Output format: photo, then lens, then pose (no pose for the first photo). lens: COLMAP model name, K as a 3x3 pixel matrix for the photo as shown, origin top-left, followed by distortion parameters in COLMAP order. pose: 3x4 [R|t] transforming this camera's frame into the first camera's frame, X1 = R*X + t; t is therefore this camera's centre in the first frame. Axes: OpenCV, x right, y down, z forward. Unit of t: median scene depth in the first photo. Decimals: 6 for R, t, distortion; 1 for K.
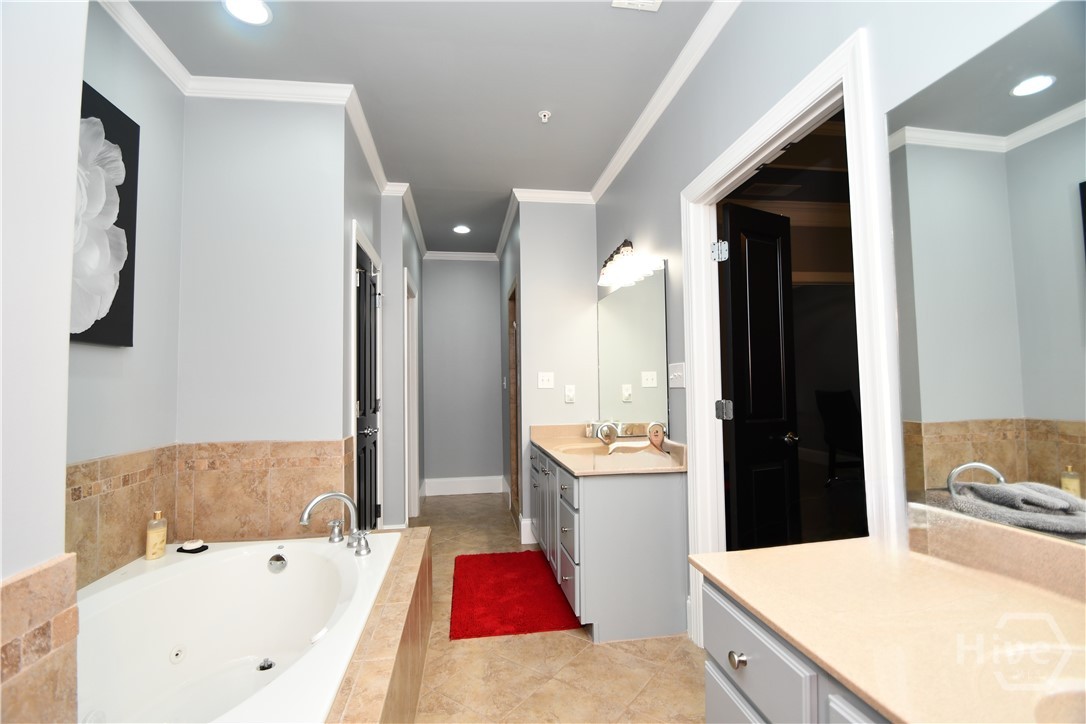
lens RADIAL K [[478.6, 0, 534.6], [0, 478.6, 363.7], [0, 0, 1]] dist [0.018410, -0.020020]
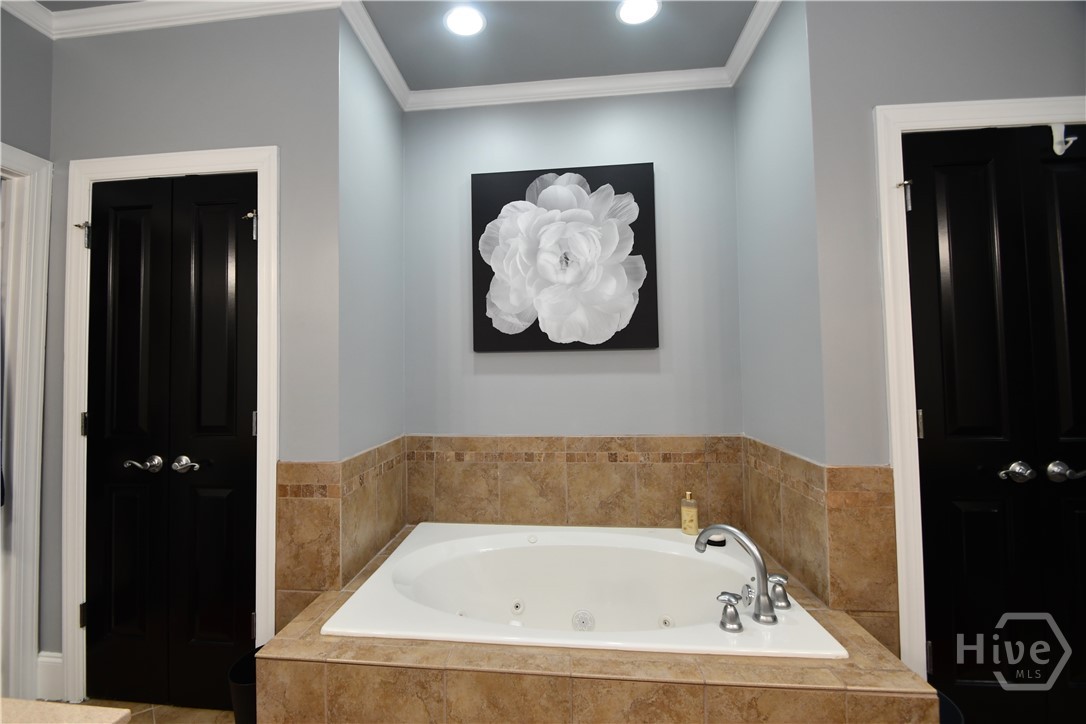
lens RADIAL K [[520.9, 0, 541.0], [0, 520.9, 346.5], [0, 0, 1]] dist [0.001498, -0.026555]
pose [[-0.263703, -0.026633, -0.964236, 0.534660], [0.065233, 0.996838, -0.045373, 0.003140], [0.962396, -0.074865, -0.261131, 1.126465]]
